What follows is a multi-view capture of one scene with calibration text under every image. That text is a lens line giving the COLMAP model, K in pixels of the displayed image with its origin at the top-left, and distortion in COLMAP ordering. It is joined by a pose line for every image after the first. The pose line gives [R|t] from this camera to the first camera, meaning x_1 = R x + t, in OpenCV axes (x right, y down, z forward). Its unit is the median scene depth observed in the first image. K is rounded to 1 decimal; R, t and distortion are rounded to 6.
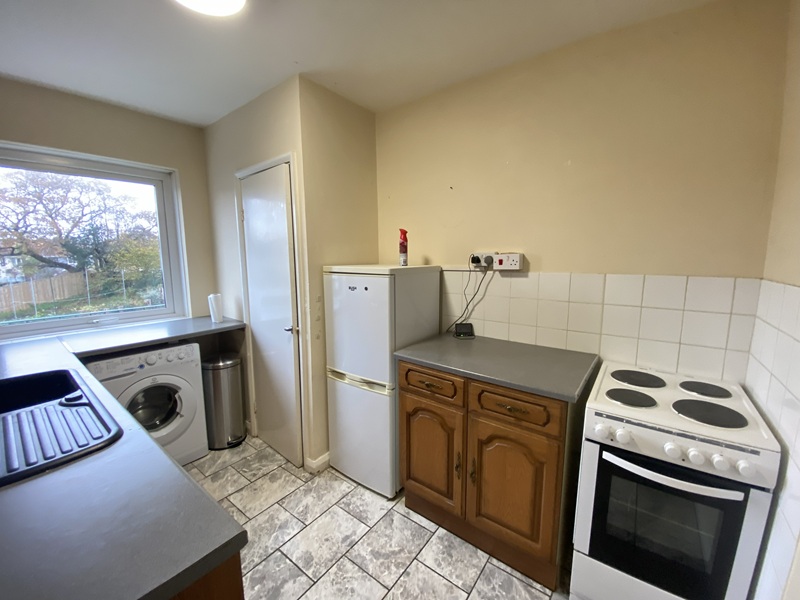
lens RADIAL K [[323.3, 0, 400.0], [0, 323.3, 300.0], [0, 0, 1]] dist [0.000180, -0.000244]
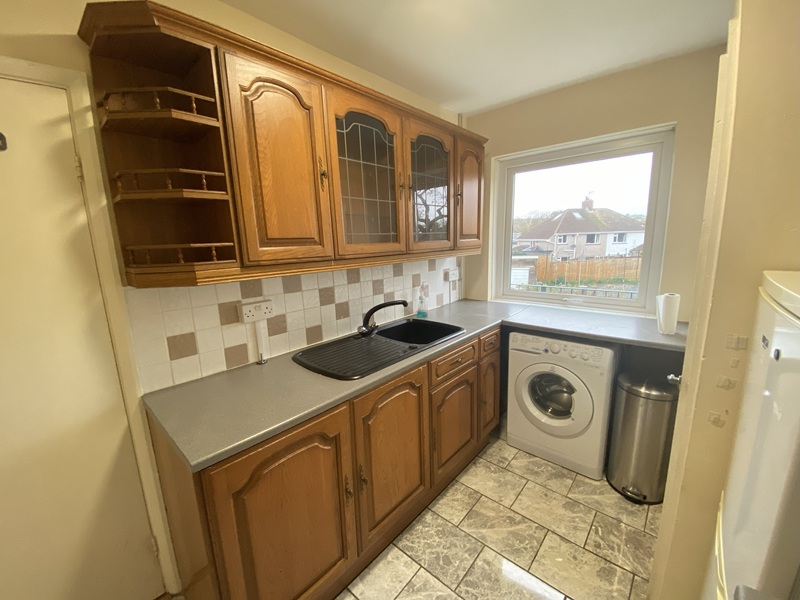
lens RADIAL K [[333.0, 0, 400.0], [0, 333.0, 300.0], [0, 0, 1]] dist [-0.001362, -0.000316]
pose [[-0.055011, 0.195633, -0.979133, 0.194140], [-0.115067, 0.972842, 0.200841, -0.094766], [0.991833, 0.123715, -0.031006, 0.495149]]
